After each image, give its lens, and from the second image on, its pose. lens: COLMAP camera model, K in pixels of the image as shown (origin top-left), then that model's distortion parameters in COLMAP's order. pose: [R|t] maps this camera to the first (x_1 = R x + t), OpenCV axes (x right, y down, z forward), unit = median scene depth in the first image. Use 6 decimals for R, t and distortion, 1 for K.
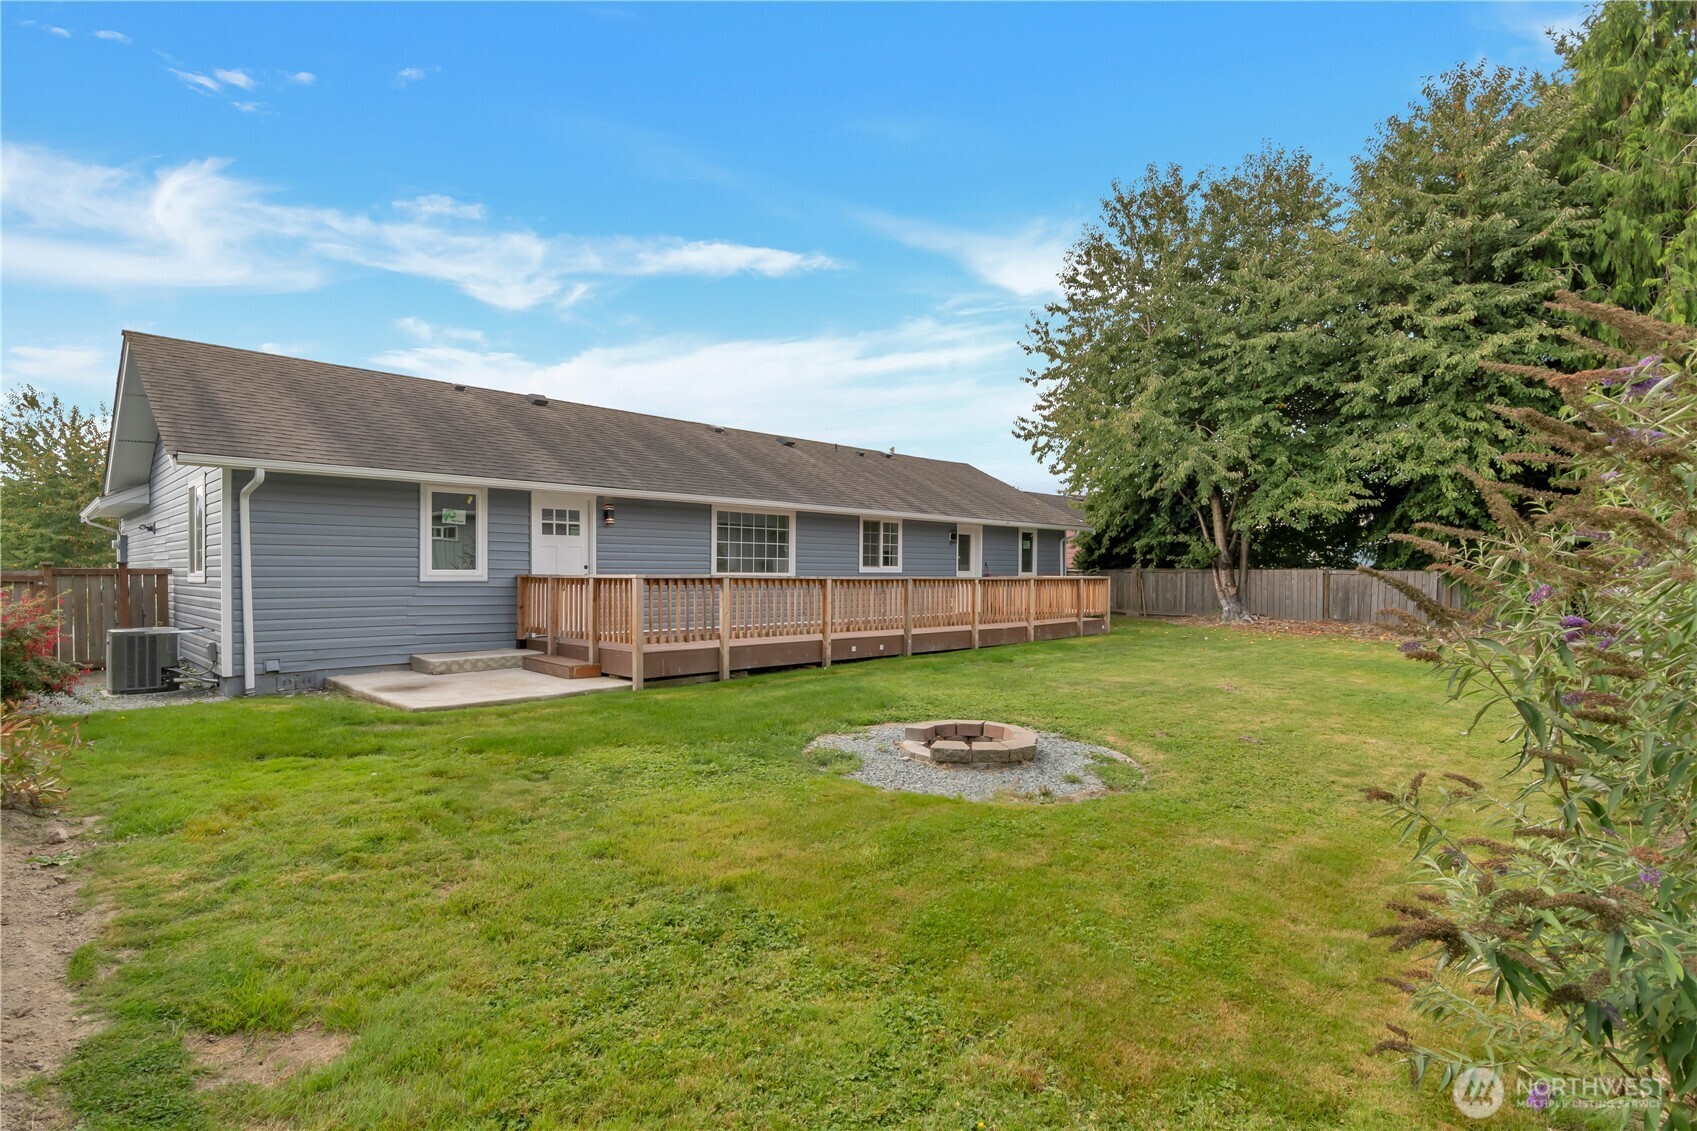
lens RADIAL K [[871.5, 0, 845.8], [0, 871.5, 577.3], [0, 0, 1]] dist [0.000451, 0.000043]
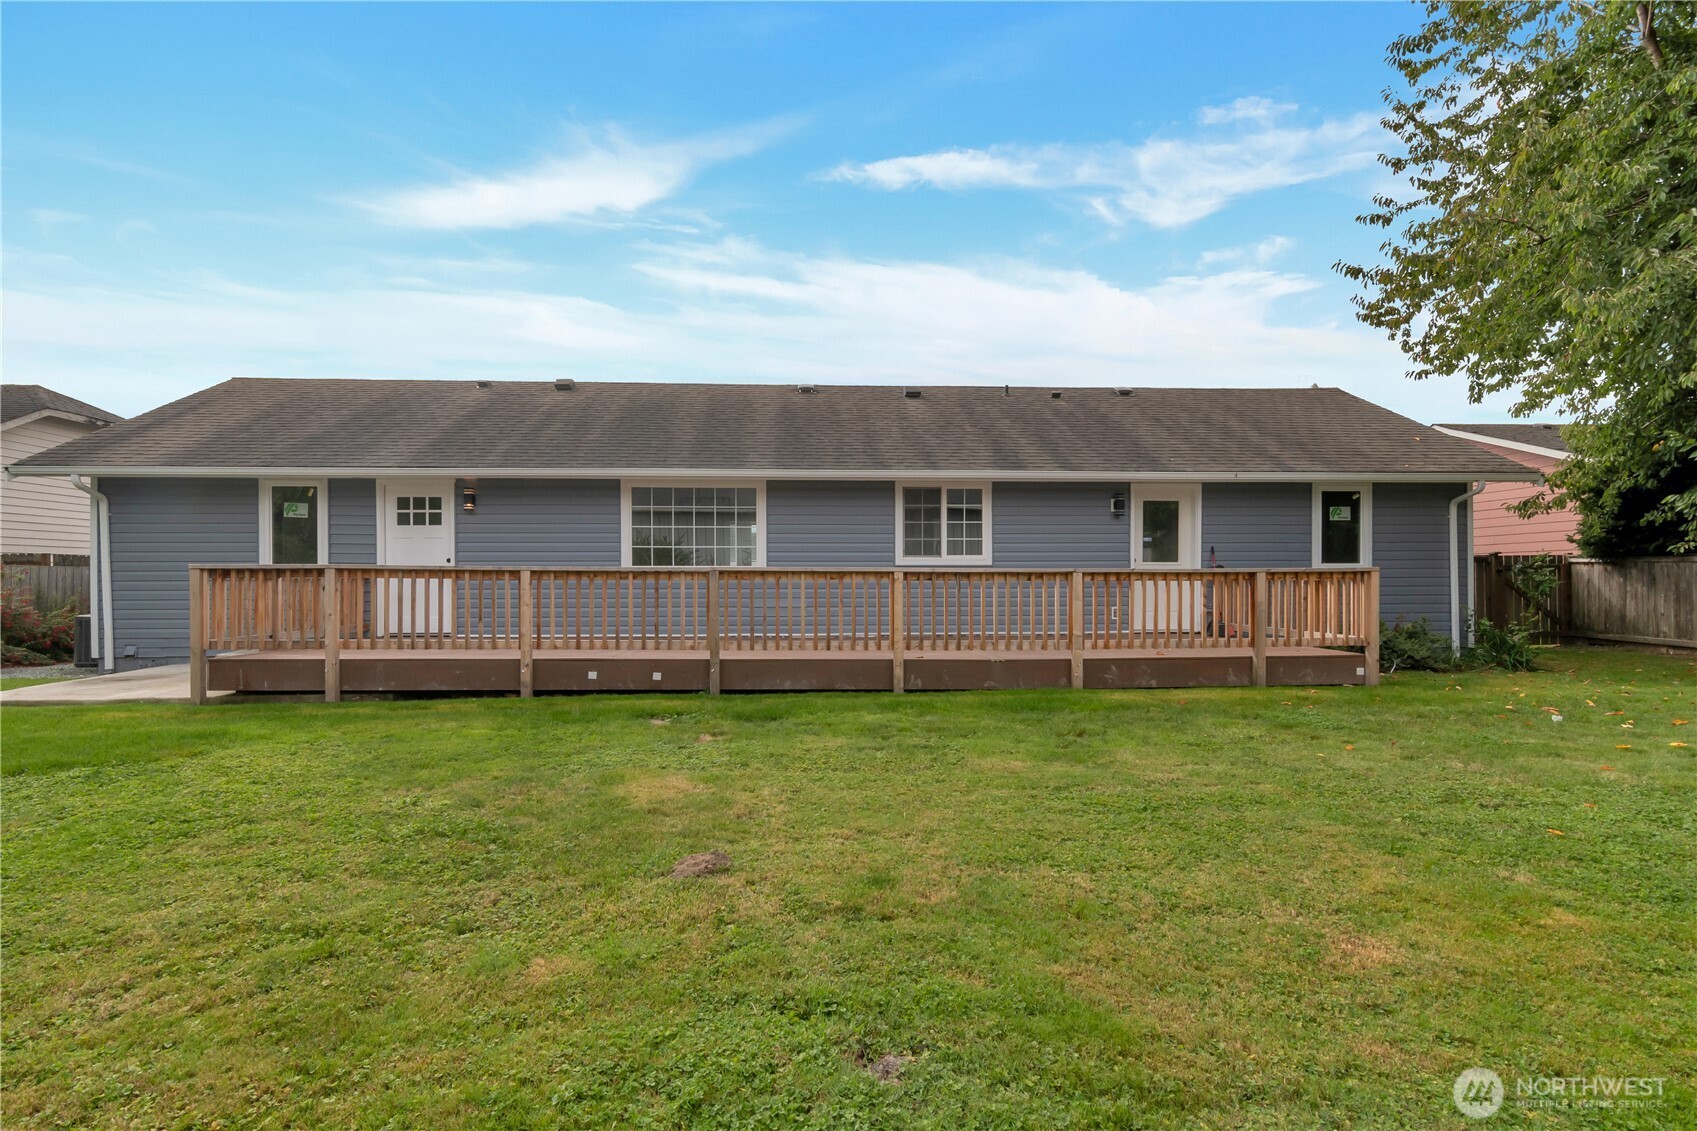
lens RADIAL K [[871.5, 0, 845.8], [0, 871.5, 577.3], [0, 0, 1]] dist [0.000451, 0.000043]
pose [[0.723485, 0.002345, -0.690337, 0.500725], [0.000289, 0.999993, 0.003699, 0.002326], [0.690341, -0.002876, 0.723479, 0.516751]]
